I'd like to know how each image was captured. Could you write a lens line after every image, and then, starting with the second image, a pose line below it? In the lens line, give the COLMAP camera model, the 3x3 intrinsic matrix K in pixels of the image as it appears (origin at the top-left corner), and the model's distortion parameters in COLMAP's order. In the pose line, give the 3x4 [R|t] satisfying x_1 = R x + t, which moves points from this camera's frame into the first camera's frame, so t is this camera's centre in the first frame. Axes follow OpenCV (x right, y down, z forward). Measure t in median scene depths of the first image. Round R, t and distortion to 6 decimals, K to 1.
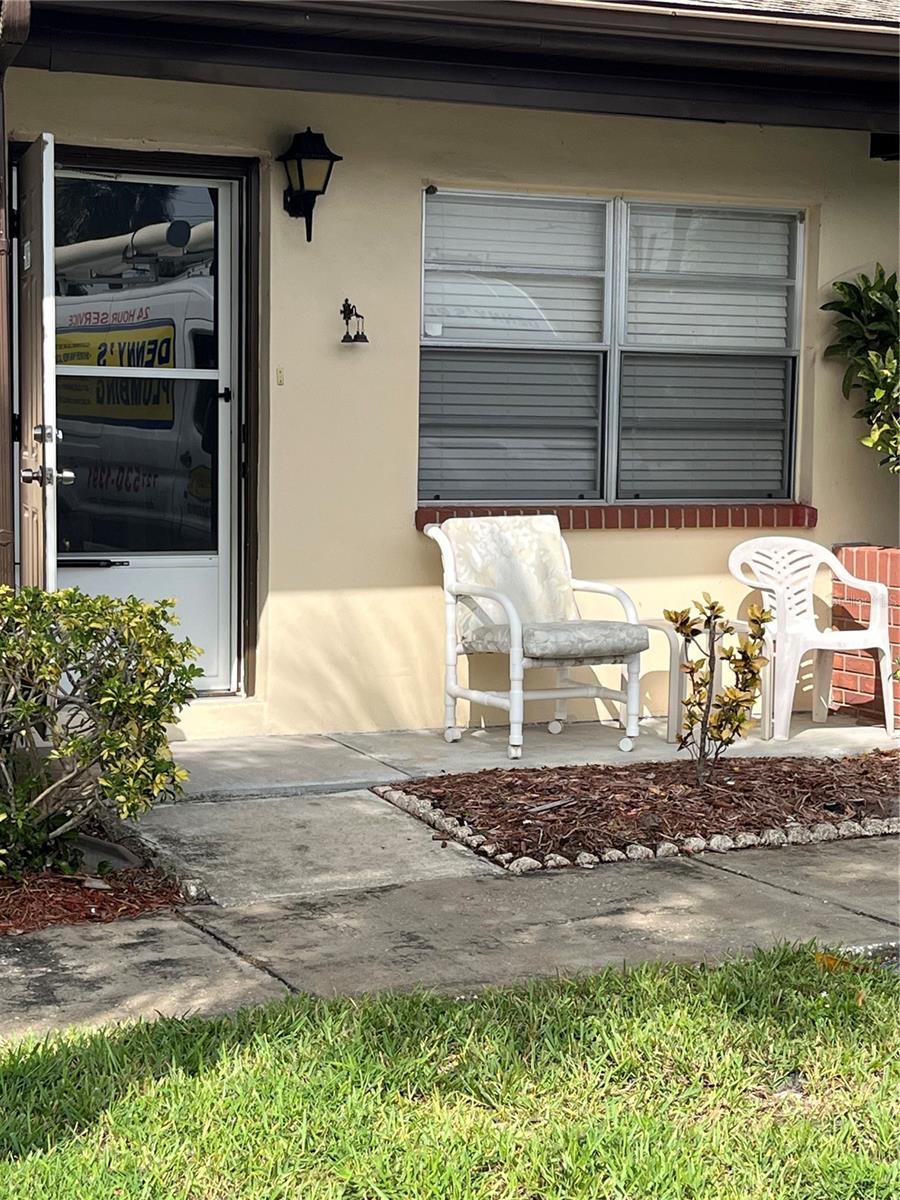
lens RADIAL K [[2194.8, 0, 450.0], [0, 2194.8, 600.0], [0, 0, 1]] dist [0.092541, -0.001631]
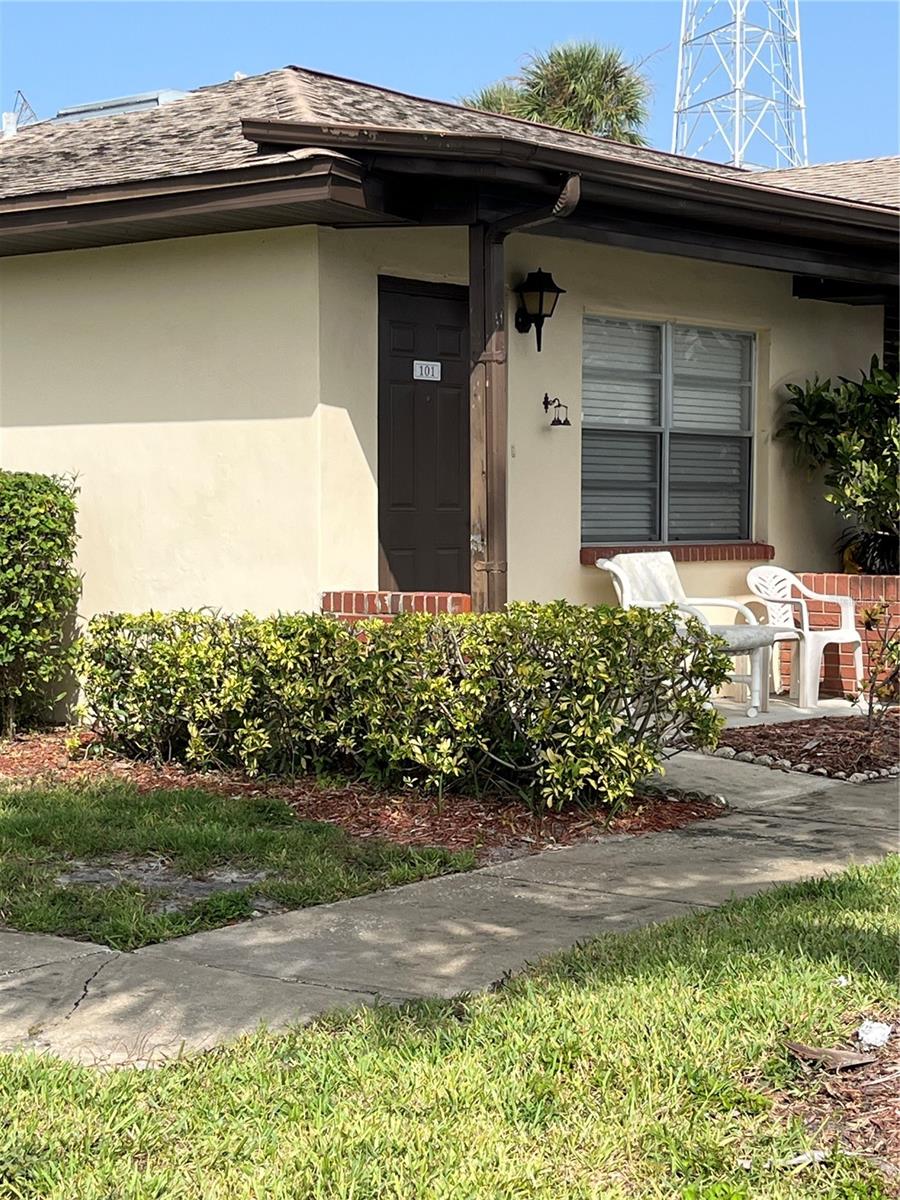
lens RADIAL K [[2217.4, 0, 411.2], [0, 2217.4, 600.1], [0, 0, 1]] dist [0.091887, 0.127362]
pose [[0.914051, -0.025441, 0.404801, -0.673957], [0.039813, 0.998839, -0.027123, 0.023392], [-0.403641, 0.040908, 0.914003, -0.205969]]
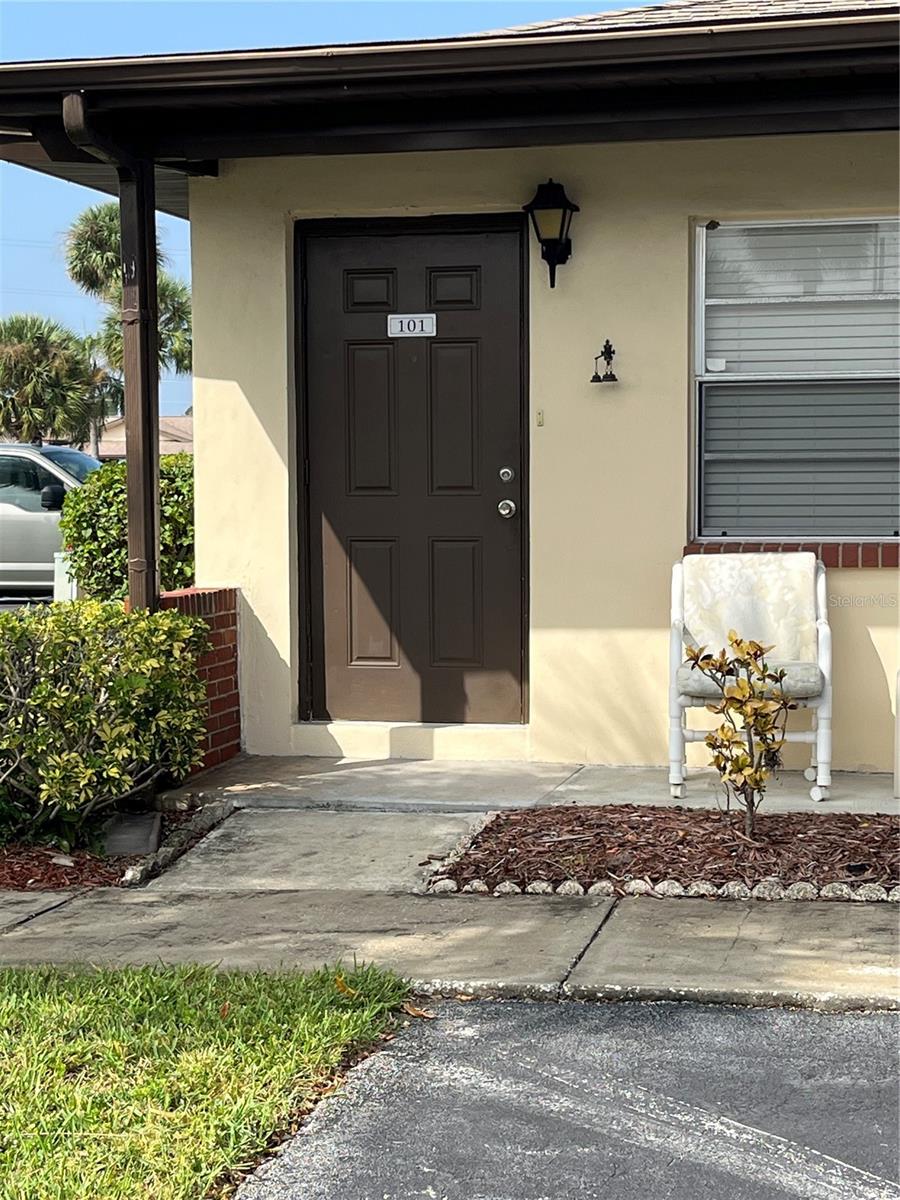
lens RADIAL K [[2194.8, 0, 450.0], [0, 2194.8, 600.0], [0, 0, 1]] dist [0.092541, -0.001631]
pose [[0.793397, 0.016758, -0.608474, 0.517810], [-0.032056, 0.999384, -0.014275, 0.001117], [0.607860, 0.030831, 0.793446, 0.145551]]
